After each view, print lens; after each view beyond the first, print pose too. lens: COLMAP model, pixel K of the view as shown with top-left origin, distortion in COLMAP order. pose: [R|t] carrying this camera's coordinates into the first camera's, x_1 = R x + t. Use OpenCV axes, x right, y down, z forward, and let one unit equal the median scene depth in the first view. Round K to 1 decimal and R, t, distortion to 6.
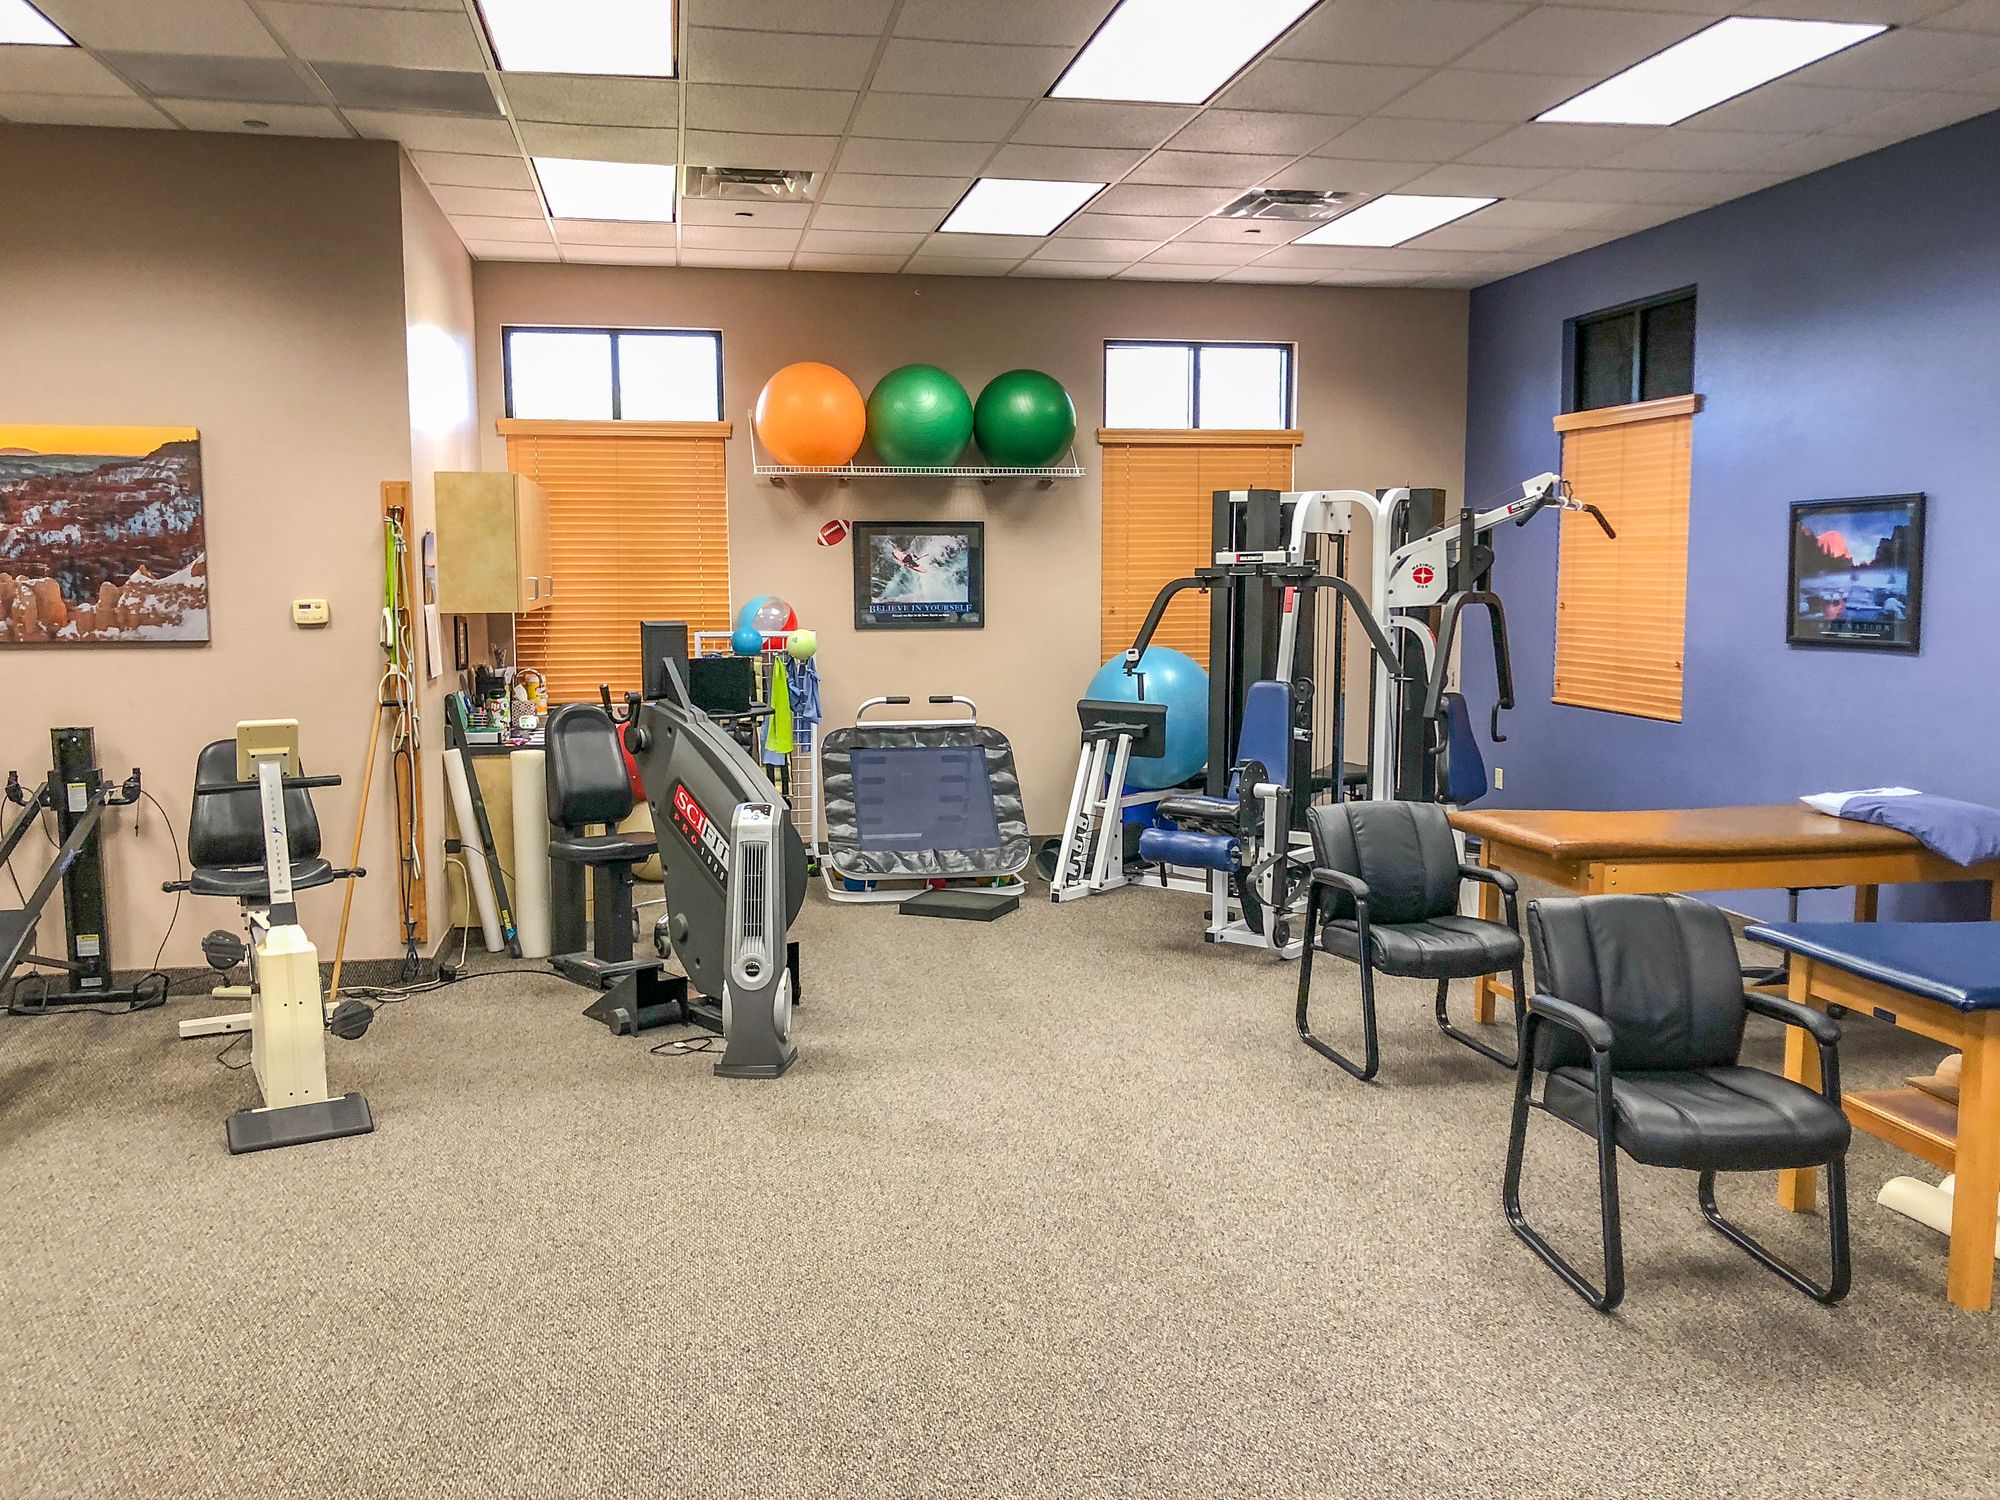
lens RADIAL K [[1693.4, 0, 977.0], [0, 1693.4, 755.4], [0, 0, 1]] dist [0.051051, -0.011327]
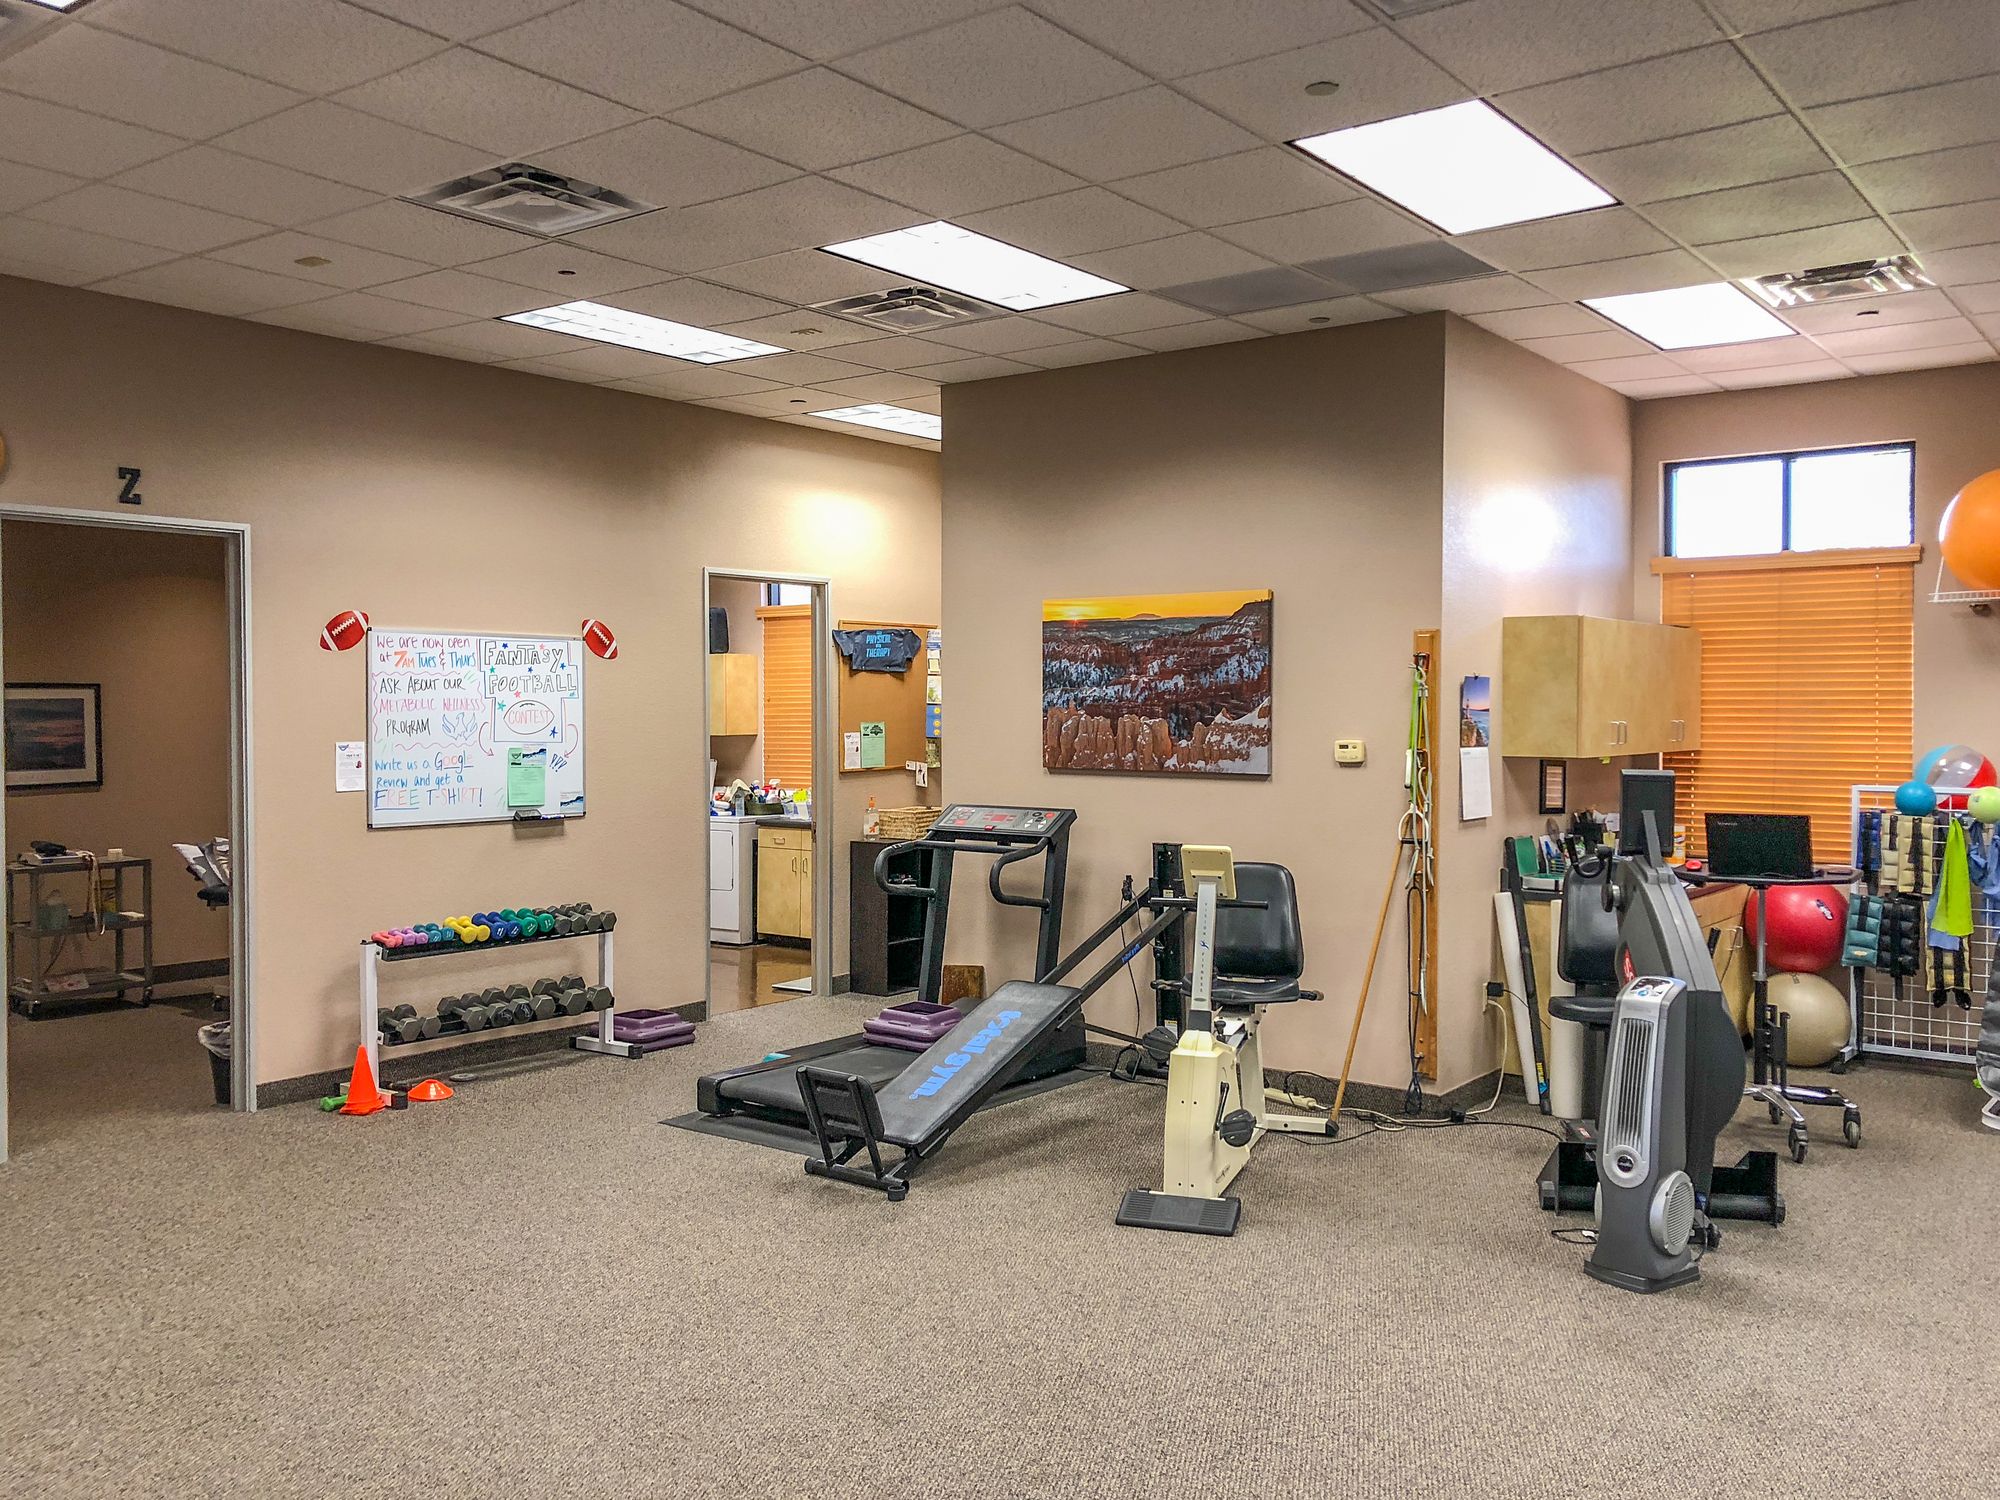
lens RADIAL K [[1693.4, 0, 969.5], [0, 1693.4, 742.3], [0, 0, 1]] dist [0.051051, -0.011327]
pose [[0.676910, 0.022718, -0.735715, 0.242554], [-0.087477, 0.994923, -0.049763, -0.015725], [0.730849, 0.098043, 0.675461, 0.099622]]
